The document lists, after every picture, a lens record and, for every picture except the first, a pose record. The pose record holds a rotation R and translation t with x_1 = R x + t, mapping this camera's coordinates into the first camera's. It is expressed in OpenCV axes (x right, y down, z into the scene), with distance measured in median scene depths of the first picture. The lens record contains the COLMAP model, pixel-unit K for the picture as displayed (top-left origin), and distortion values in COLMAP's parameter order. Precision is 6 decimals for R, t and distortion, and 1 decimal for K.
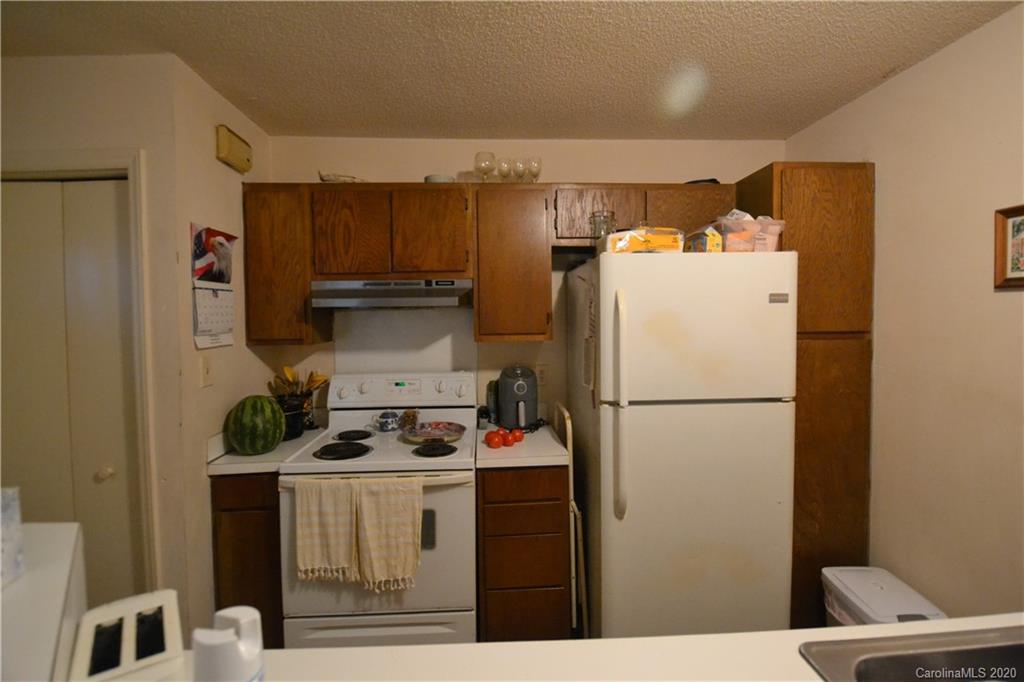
lens RADIAL K [[456.4, 0, 514.6], [0, 456.4, 329.2], [0, 0, 1]] dist [0.017450, -0.023631]
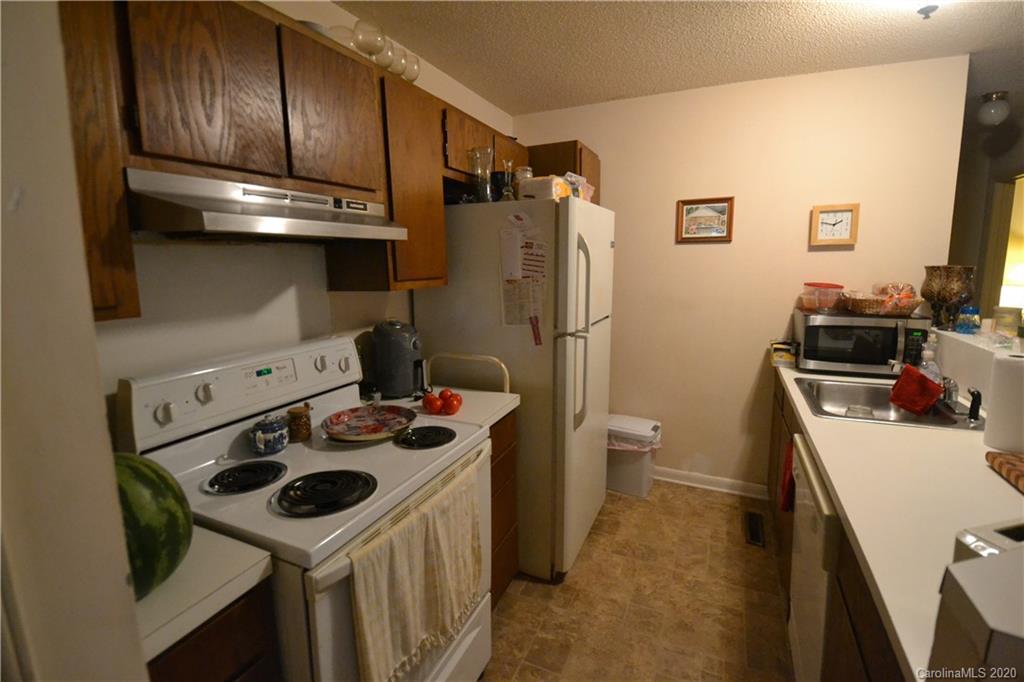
lens RADIAL K [[456.4, 0, 514.6], [0, 456.4, 329.2], [0, 0, 1]] dist [0.017450, -0.023631]
pose [[0.463253, -0.125751, 0.877259, -0.672879], [0.037062, 0.991765, 0.122593, 0.005652], [-0.885451, -0.024279, 0.464098, 0.484104]]
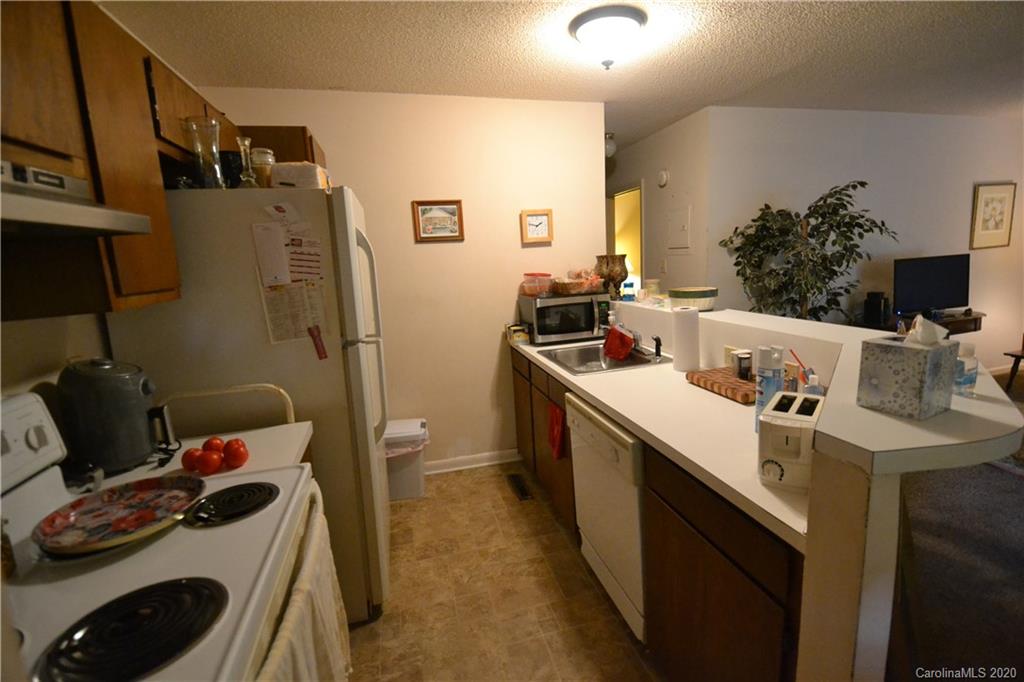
lens RADIAL K [[456.4, 0, 514.6], [0, 456.4, 329.2], [0, 0, 1]] dist [0.017450, -0.023631]
pose [[-0.201150, -0.133276, 0.970452, -0.674200], [0.087343, 0.984315, 0.153284, 0.009252], [-0.975659, 0.115595, -0.186354, 0.686577]]
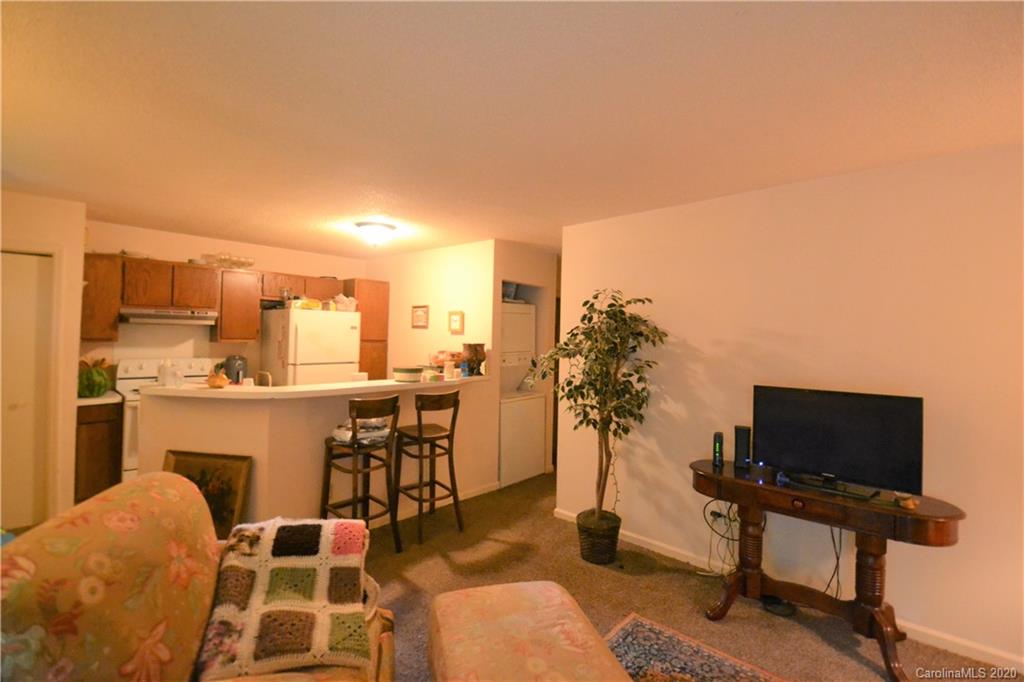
lens RADIAL K [[456.4, 0, 514.6], [0, 456.4, 329.2], [0, 0, 1]] dist [0.017450, -0.023631]
pose [[0.717216, 0.038688, 0.695776, -0.585029], [-0.009290, 0.998900, -0.045966, 0.053019], [-0.696789, 0.026504, 0.716786, -1.469316]]
